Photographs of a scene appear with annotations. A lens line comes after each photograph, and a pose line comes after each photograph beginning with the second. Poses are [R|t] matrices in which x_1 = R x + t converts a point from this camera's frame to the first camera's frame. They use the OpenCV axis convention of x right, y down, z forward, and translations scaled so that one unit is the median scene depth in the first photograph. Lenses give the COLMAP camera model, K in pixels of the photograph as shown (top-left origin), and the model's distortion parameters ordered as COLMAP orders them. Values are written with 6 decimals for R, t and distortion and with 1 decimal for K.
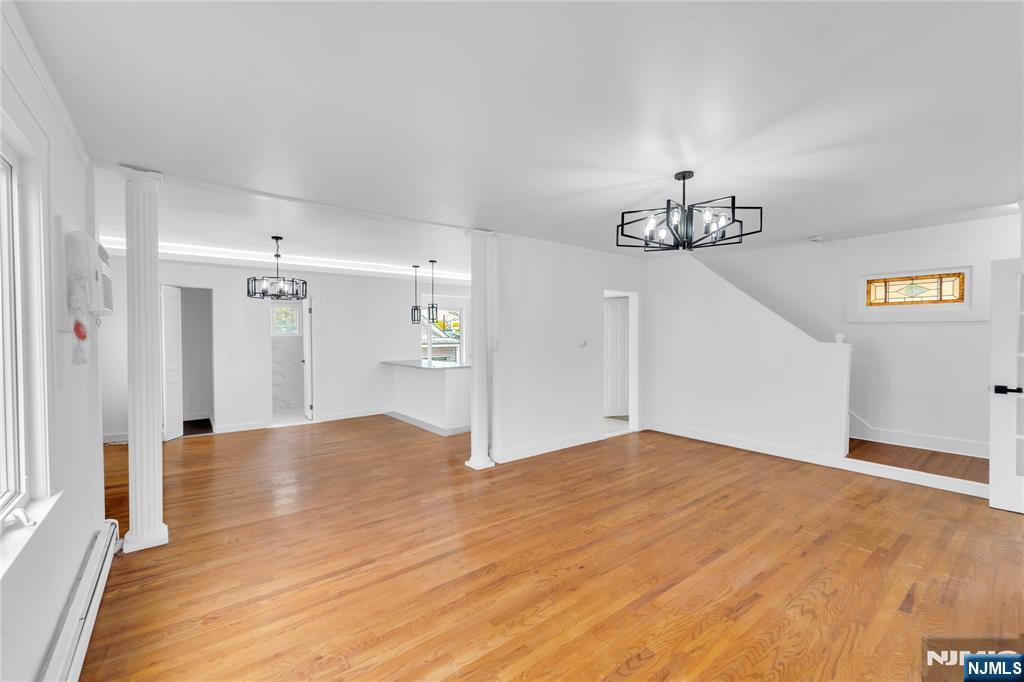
lens RADIAL K [[423.2, 0, 496.7], [0, 423.2, 343.3], [0, 0, 1]] dist [0.000049, -0.000734]
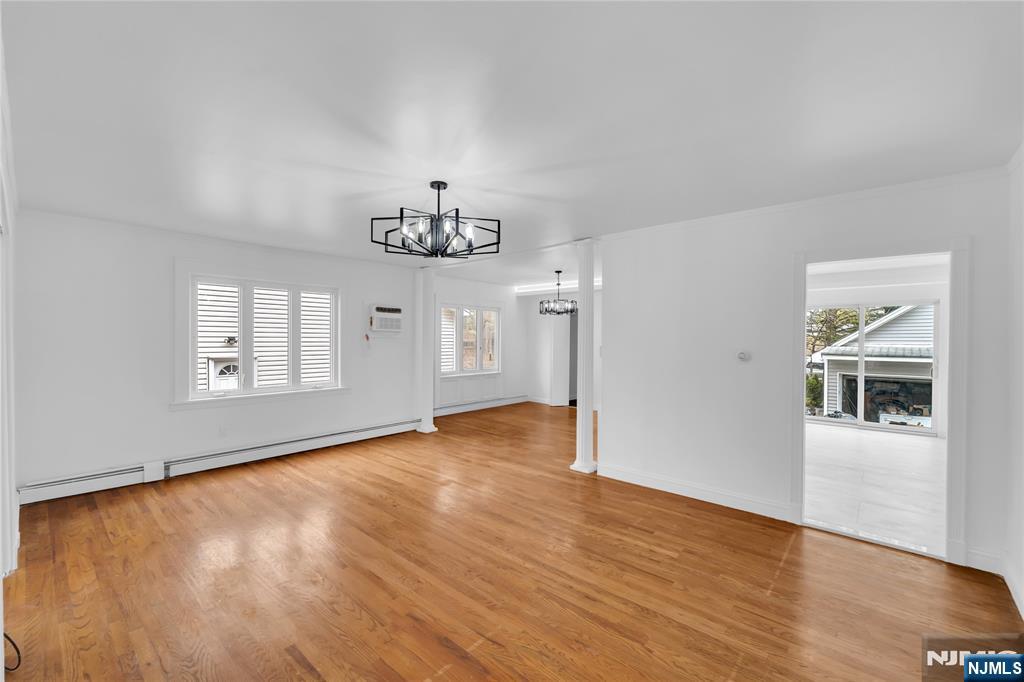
lens RADIAL K [[423.2, 0, 496.7], [0, 423.2, 343.3], [0, 0, 1]] dist [0.000049, -0.000734]
pose [[0.180455, 0.014029, -0.983483, 1.142464], [-0.025879, 0.999620, 0.009511, -0.022885], [0.983243, 0.023736, 0.180749, 0.742894]]
